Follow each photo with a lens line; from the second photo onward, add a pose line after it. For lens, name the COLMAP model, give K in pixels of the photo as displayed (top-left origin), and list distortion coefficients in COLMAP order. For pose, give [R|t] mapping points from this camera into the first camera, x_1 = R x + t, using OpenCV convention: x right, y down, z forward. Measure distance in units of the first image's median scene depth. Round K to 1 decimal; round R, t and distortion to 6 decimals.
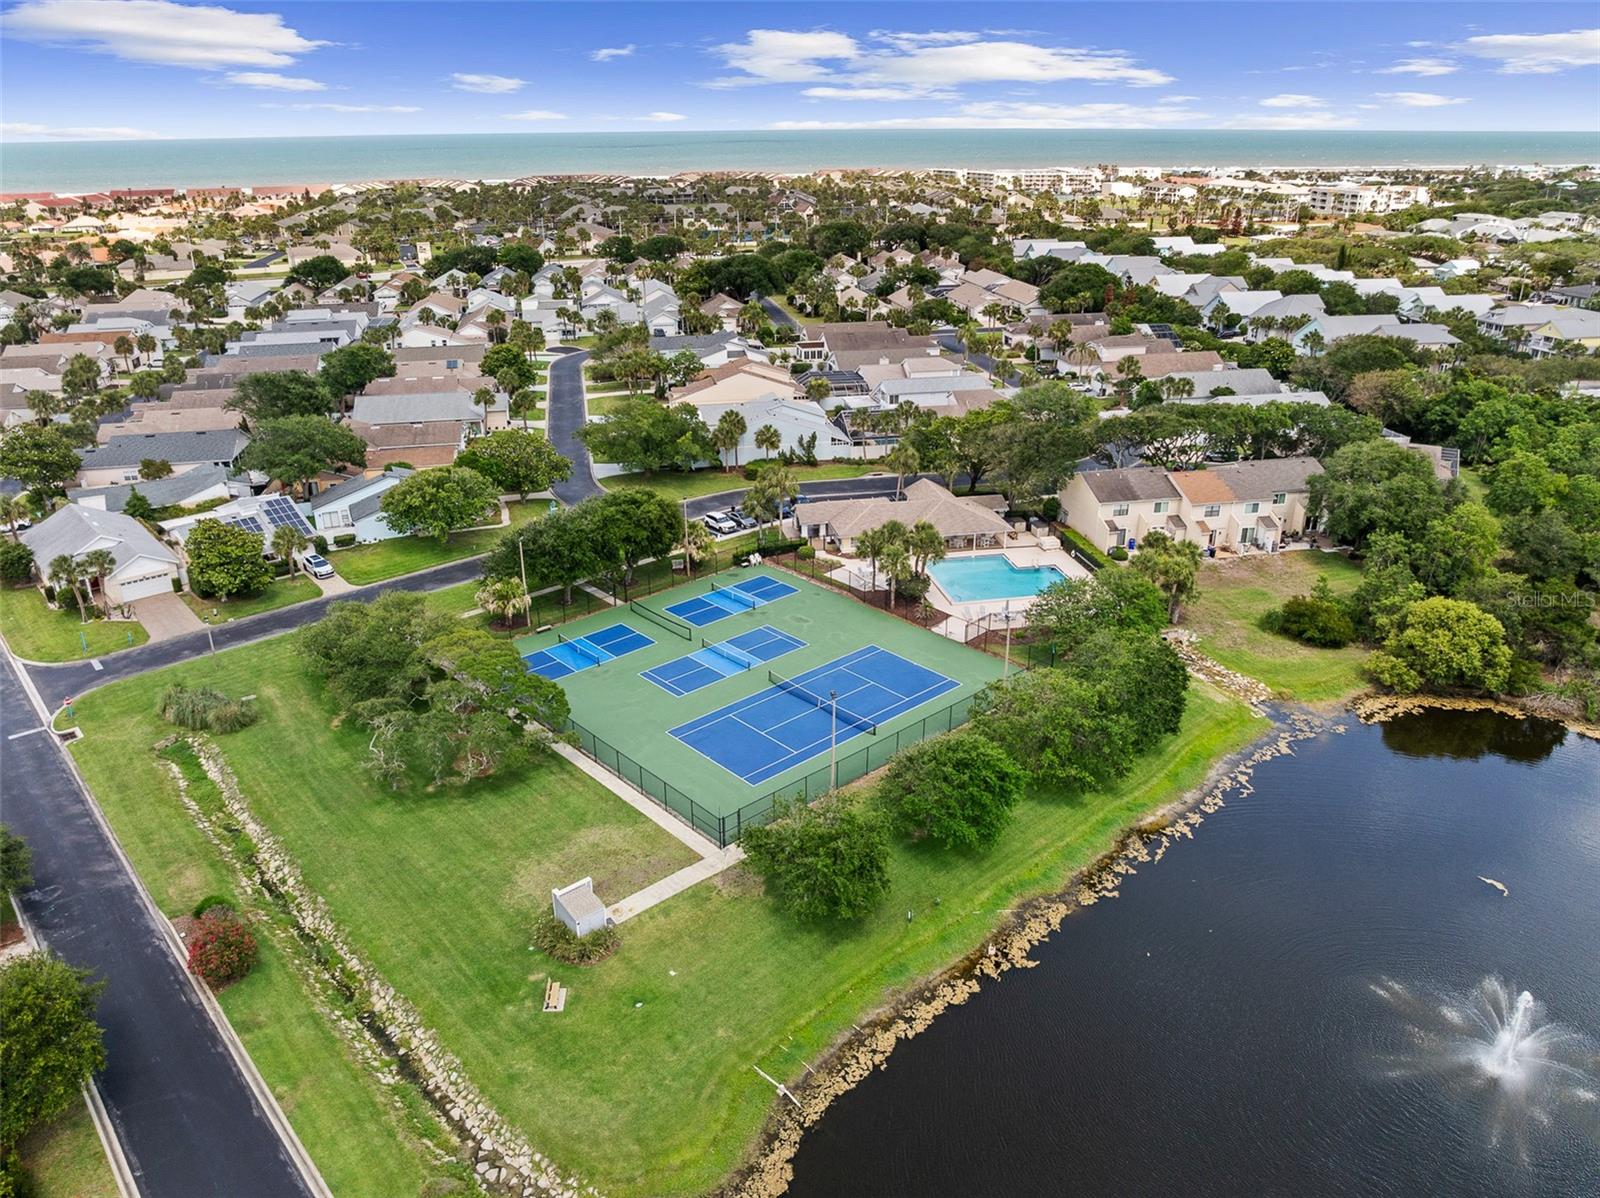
lens RADIAL K [[1129.7, 0, 802.0], [0, 1129.7, 599.8], [0, 0, 1]] dist [-0.037354, -0.002918]
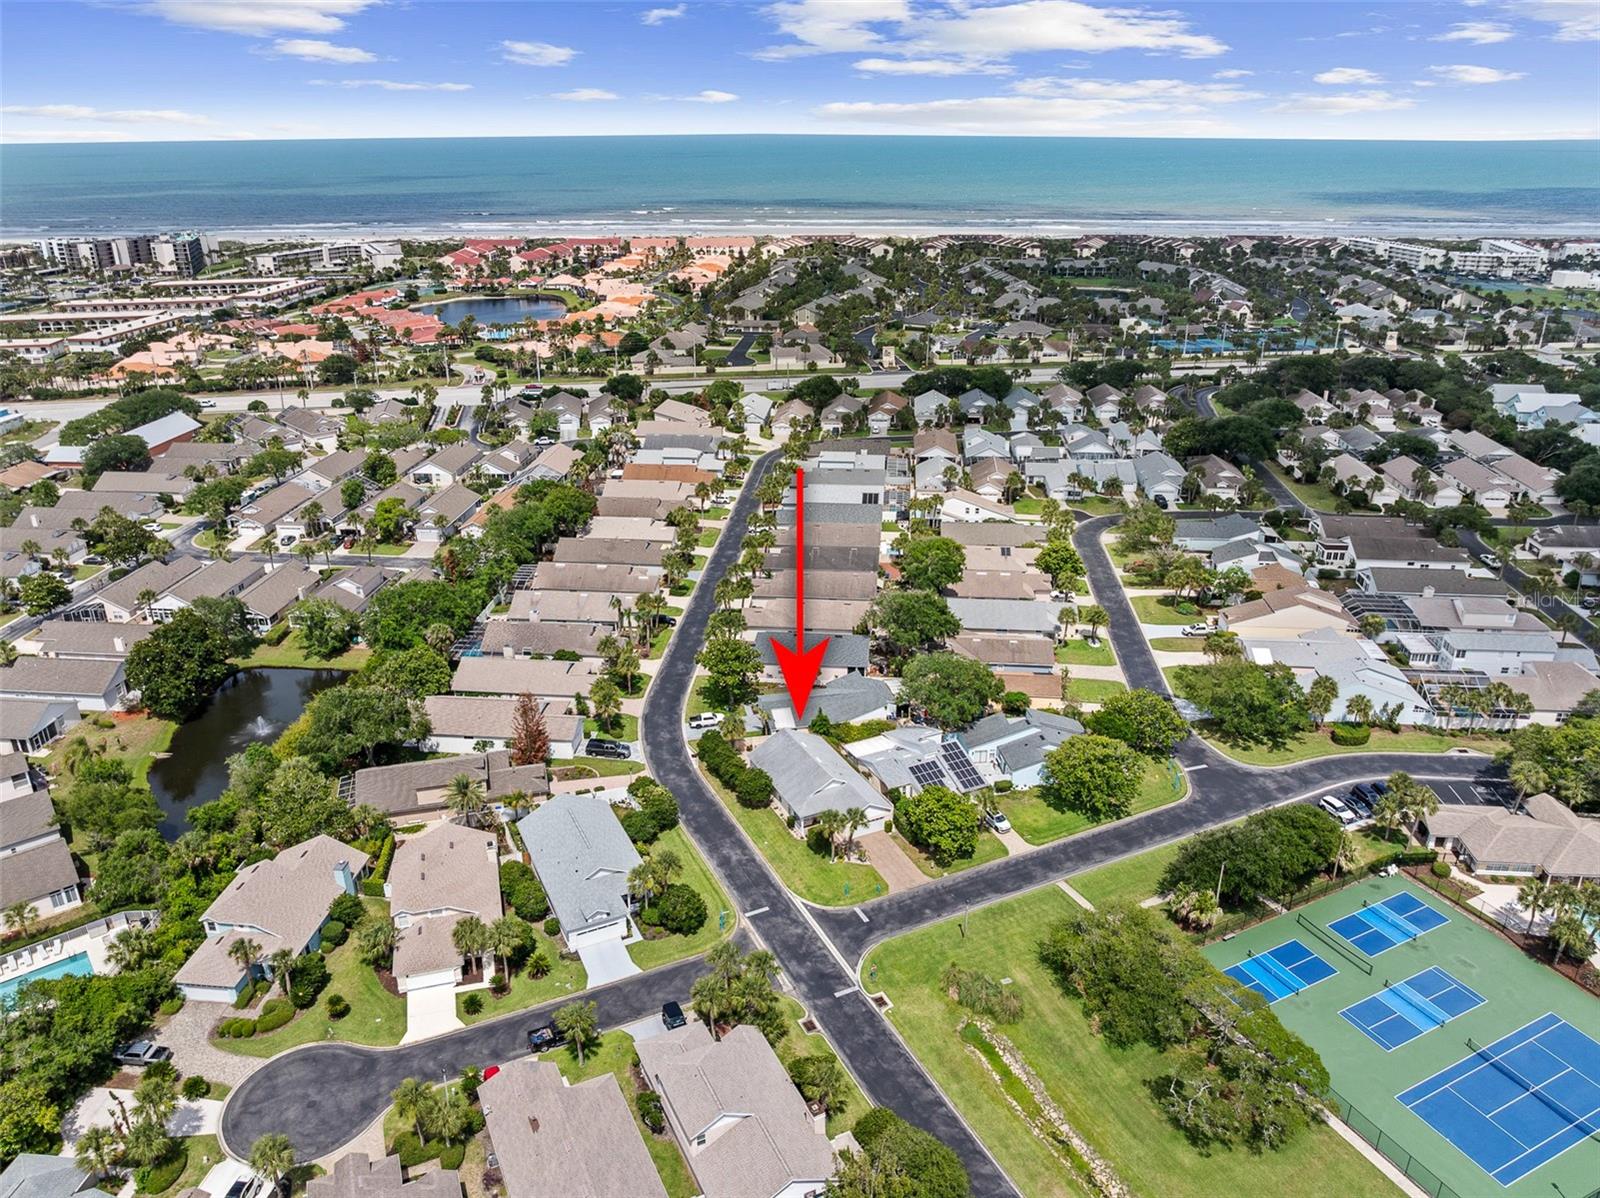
lens RADIAL K [[1129.7, 0, 802.0], [0, 1129.7, 599.8], [0, 0, 1]] dist [-0.037354, -0.002918]
pose [[0.960154, 0.109979, -0.256923, -0.341310], [-0.110572, 0.993793, 0.012183, -0.245622], [0.256668, 0.016711, 0.966355, -0.194417]]
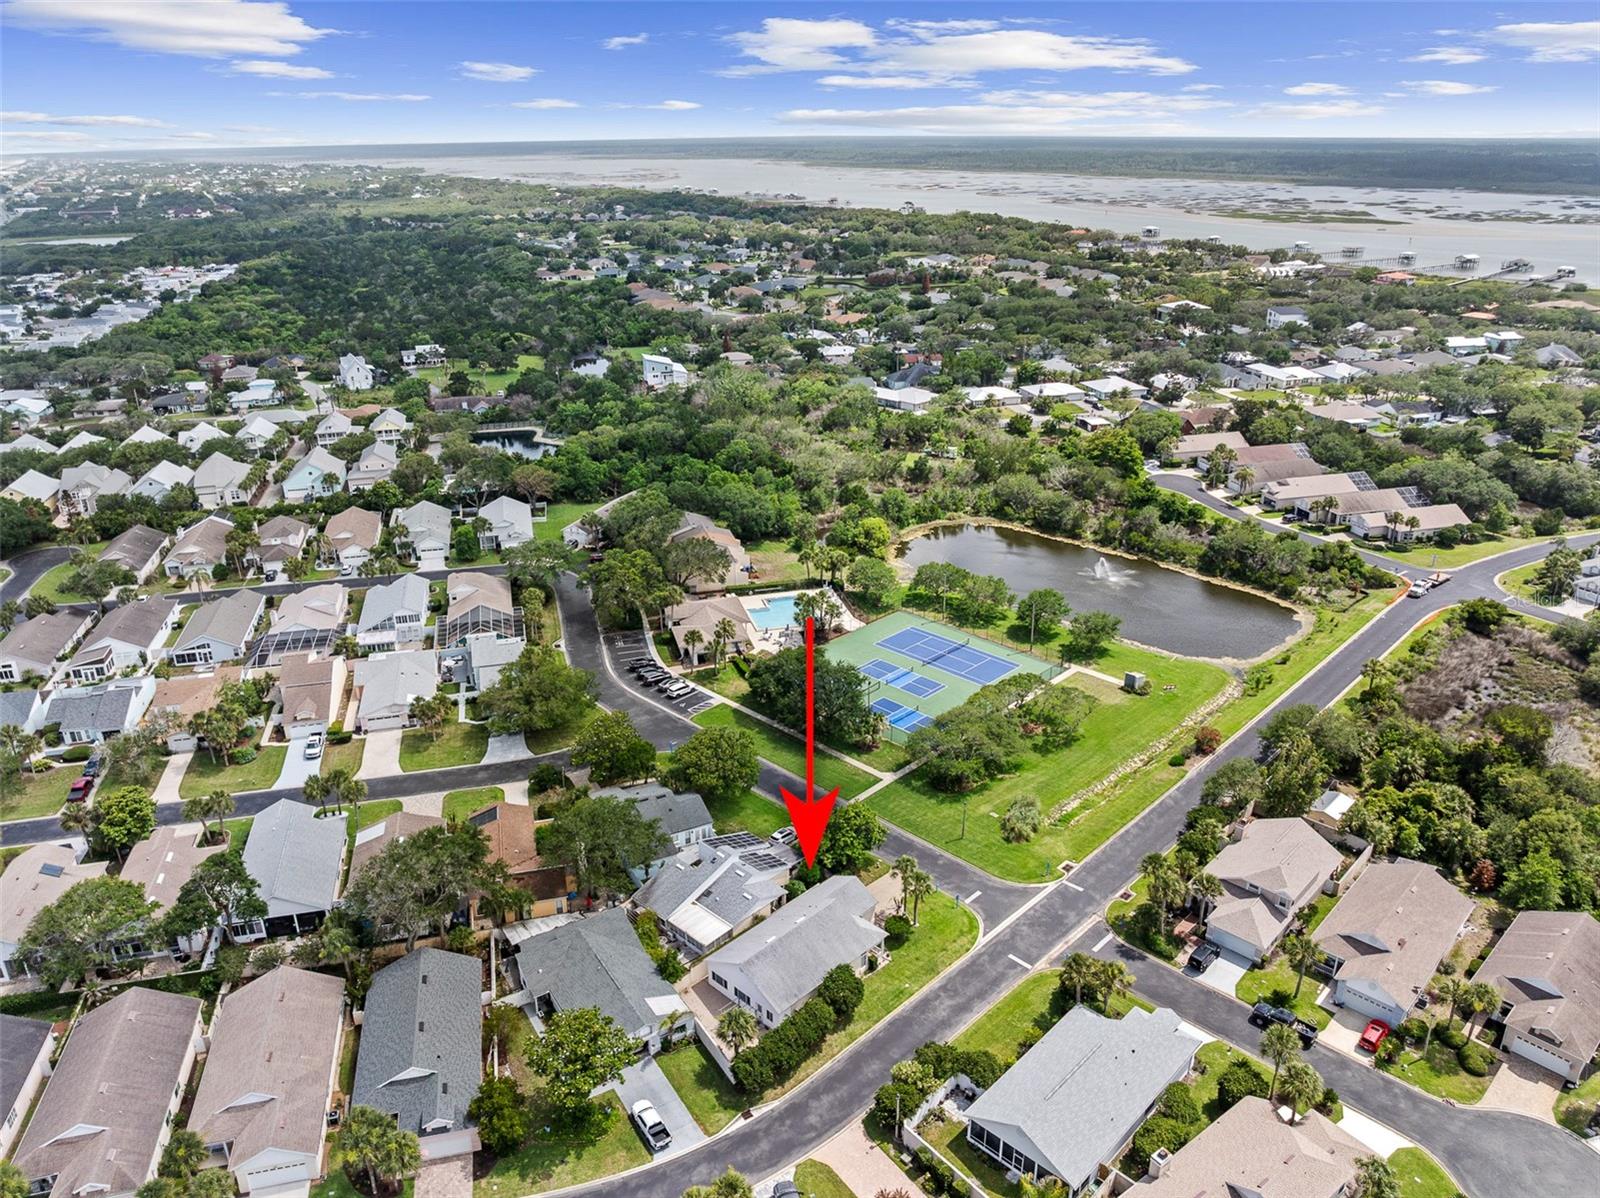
lens RADIAL K [[1129.7, 0, 802.0], [0, 1129.7, 599.8], [0, 0, 1]] dist [-0.037354, -0.002918]
pose [[-0.060722, -0.379793, 0.923076, -1.396020], [0.393091, 0.840951, 0.371862, -0.653831], [-0.917493, 0.385433, 0.098229, 0.758661]]
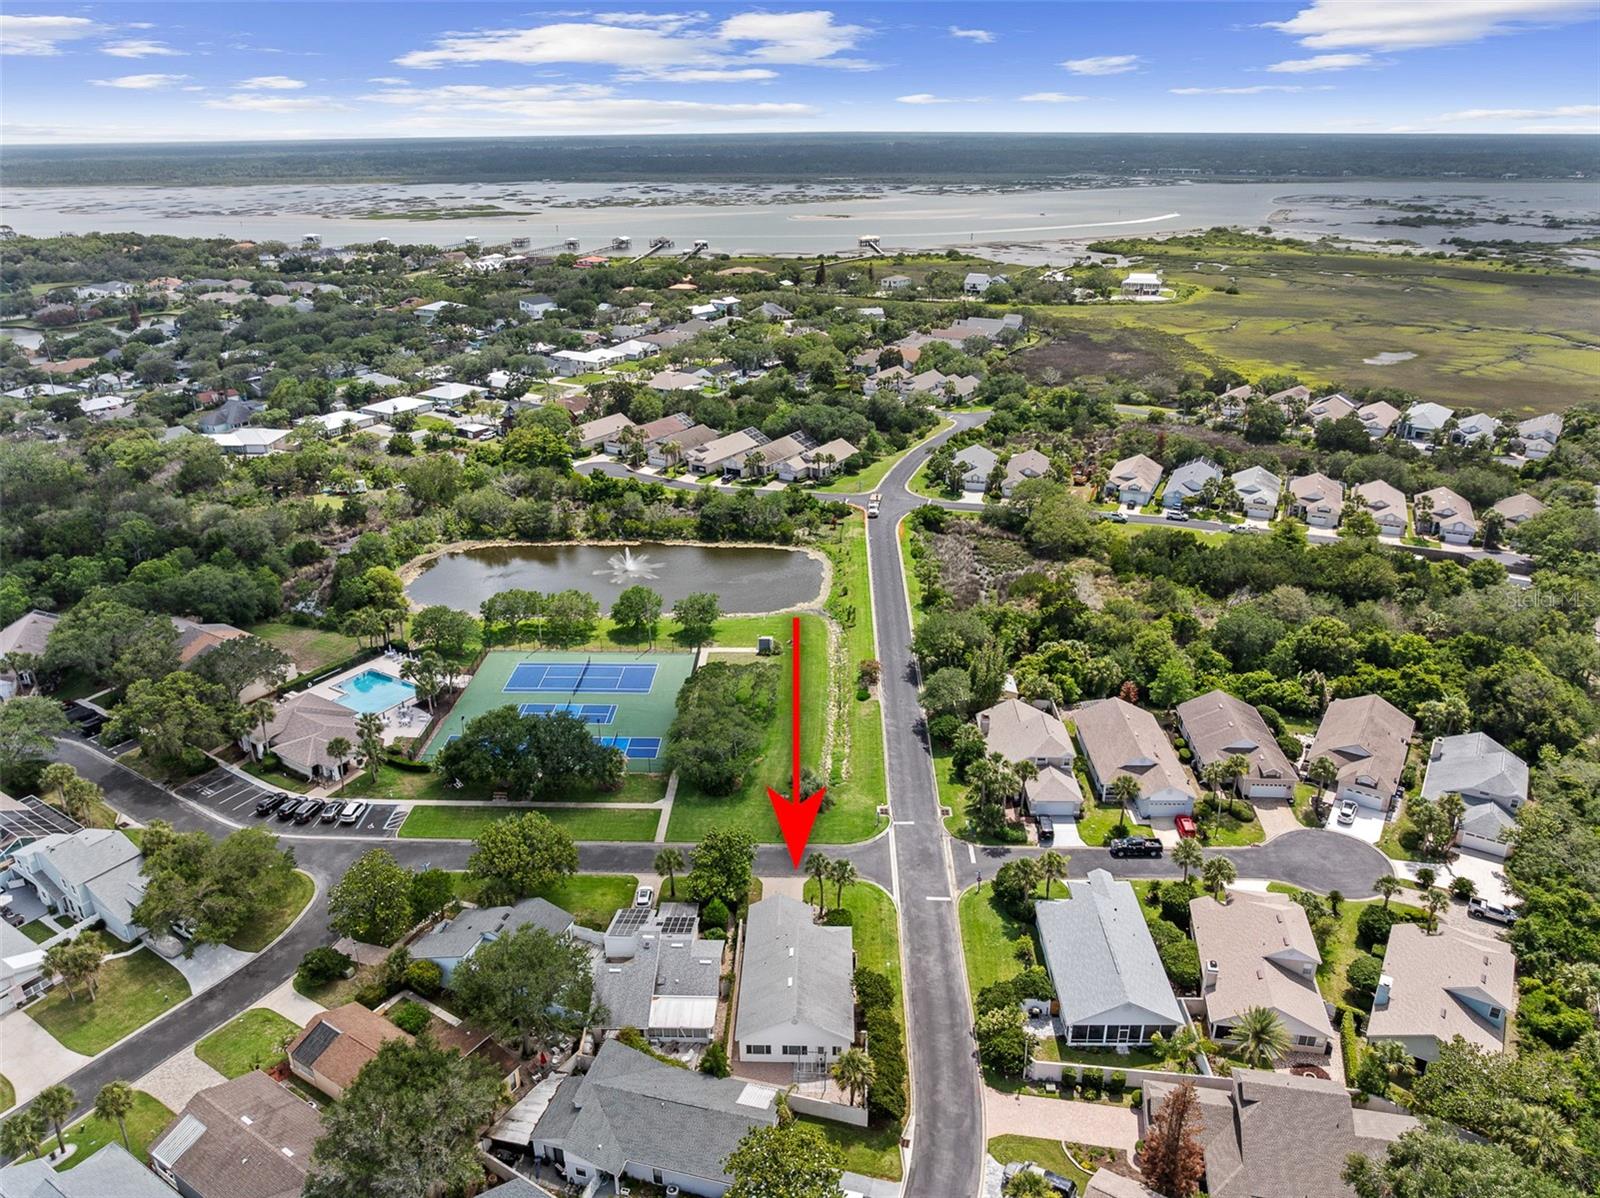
lens RADIAL K [[1129.7, 0, 802.0], [0, 1129.7, 599.8], [0, 0, 1]] dist [-0.037354, -0.002918]
pose [[-0.722844, -0.260976, 0.639834, -1.130543], [0.273840, 0.741942, 0.611992, -0.838753], [-0.634435, 0.617587, -0.464843, 1.203071]]
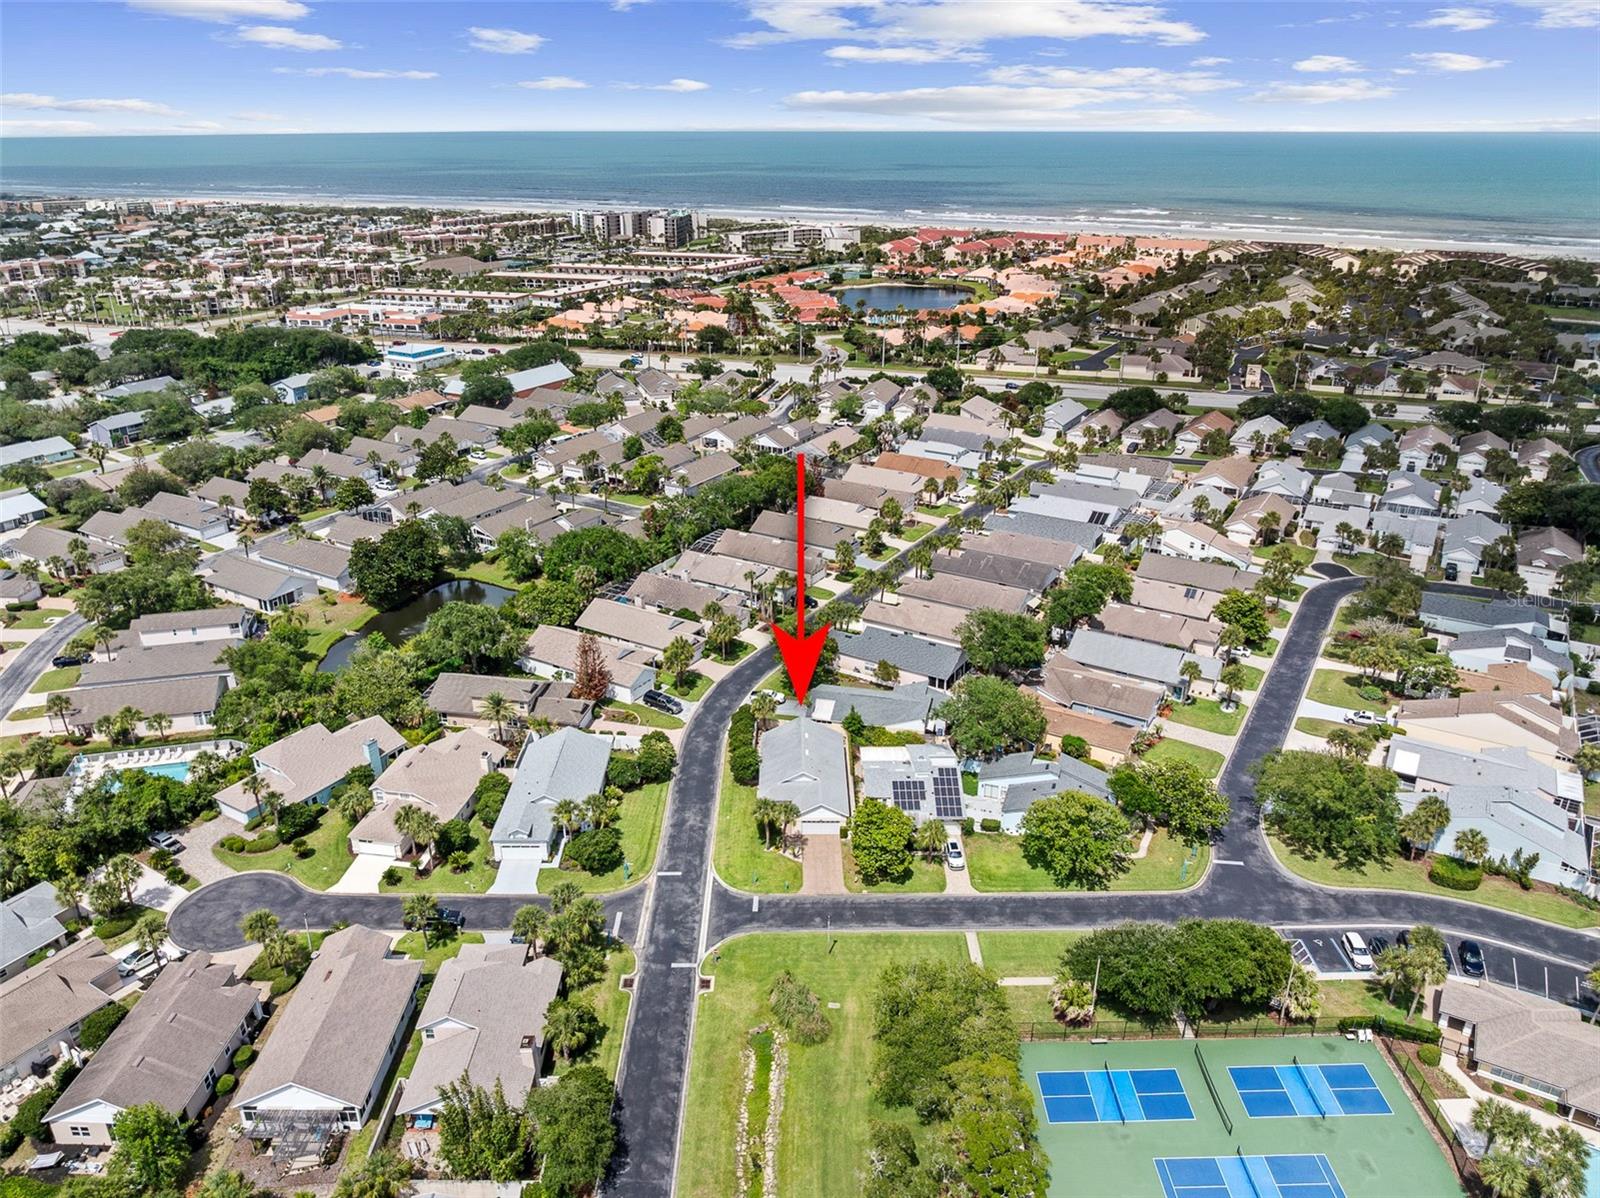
lens RADIAL K [[1129.7, 0, 802.0], [0, 1129.7, 599.8], [0, 0, 1]] dist [-0.037354, -0.002918]
pose [[0.744231, 0.263942, -0.613560, 0.075016], [-0.262449, 0.960283, 0.094752, -0.332327], [0.614200, 0.090510, 0.783943, 0.006694]]
